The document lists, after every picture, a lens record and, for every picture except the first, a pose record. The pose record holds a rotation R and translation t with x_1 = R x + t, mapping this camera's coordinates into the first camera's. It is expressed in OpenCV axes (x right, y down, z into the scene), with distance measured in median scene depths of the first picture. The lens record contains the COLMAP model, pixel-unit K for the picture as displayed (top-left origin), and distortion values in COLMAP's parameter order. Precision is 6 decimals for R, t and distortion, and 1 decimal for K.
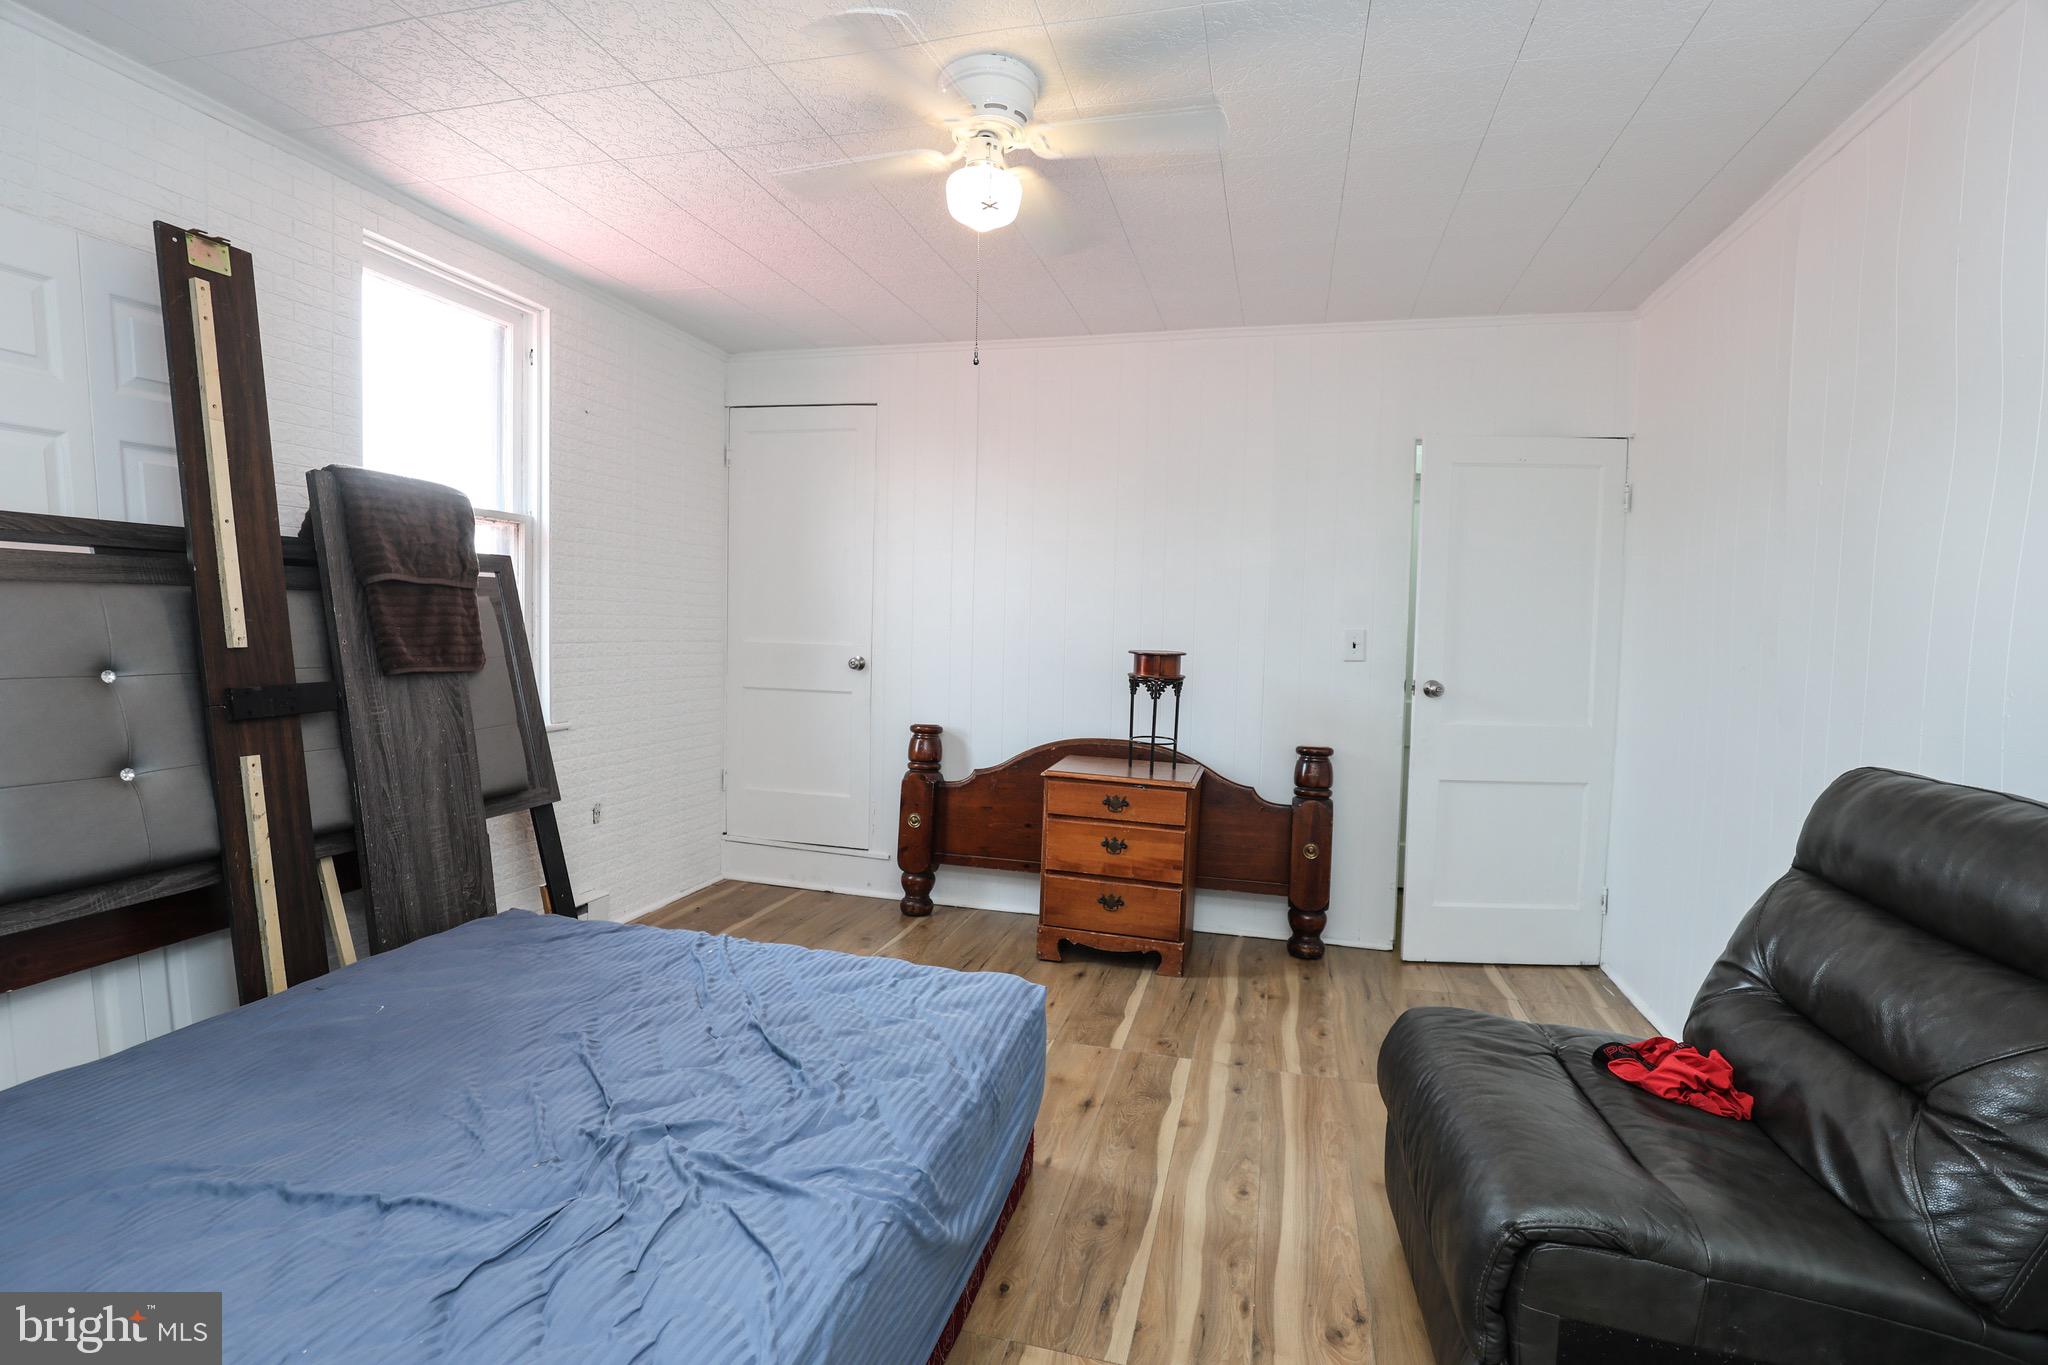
lens RADIAL K [[946.1, 0, 1017.1], [0, 946.1, 675.1], [0, 0, 1]] dist [-0.032315, -0.000698]
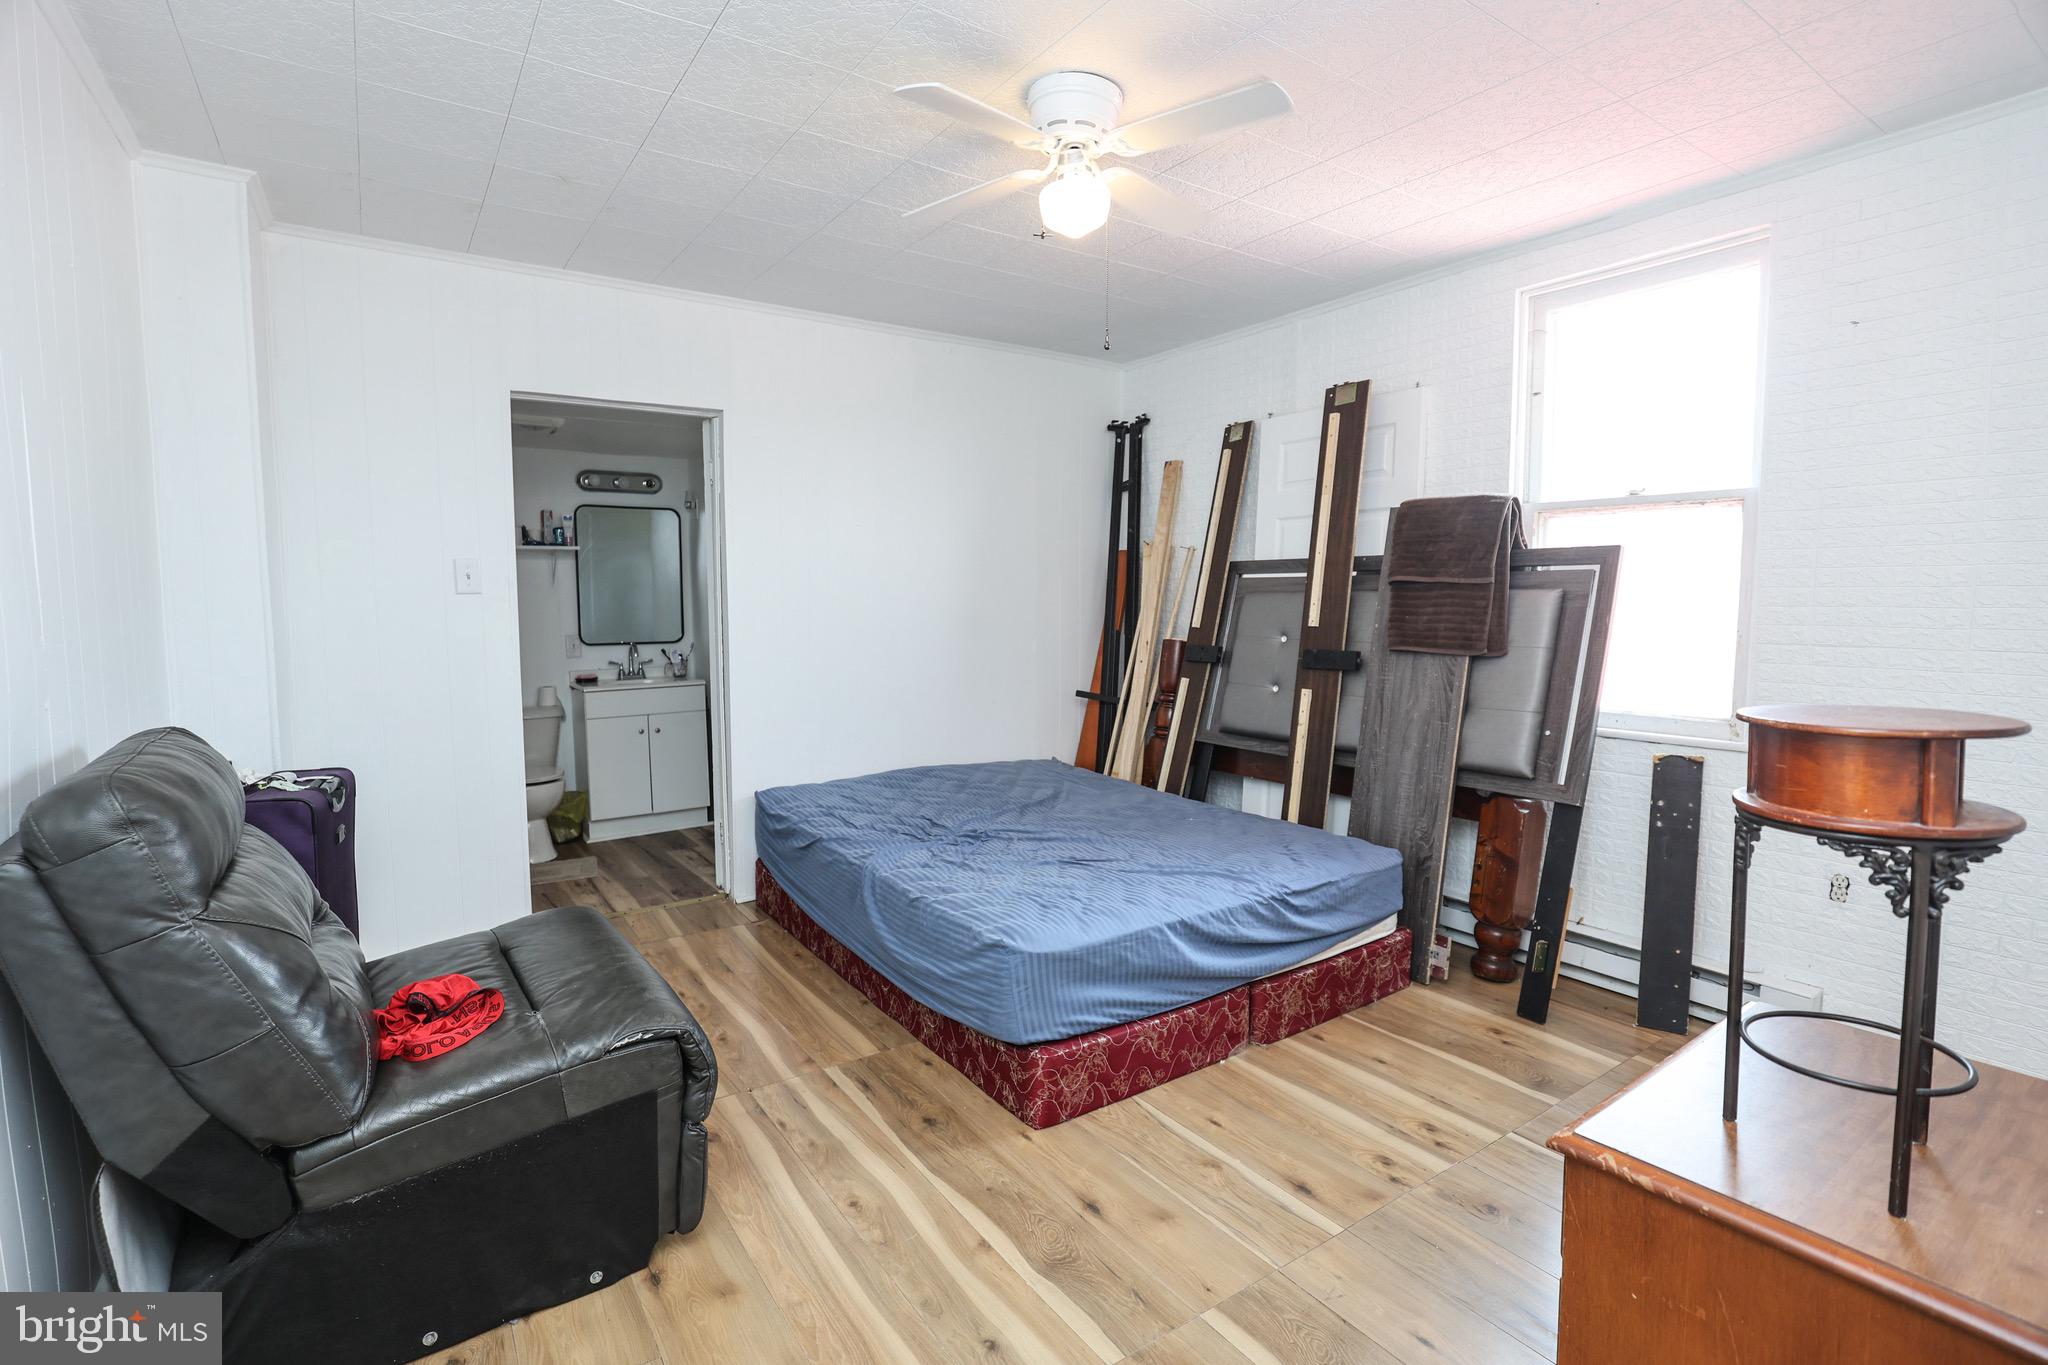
lens RADIAL K [[946.1, 0, 1021.5], [0, 946.1, 679.2], [0, 0, 1]] dist [-0.032315, -0.000698]
pose [[-0.644997, 0.042089, -0.763025, 0.839367], [-0.055801, 0.993223, 0.101957, -0.079311], [0.762145, 0.108339, -0.638277, 1.691282]]
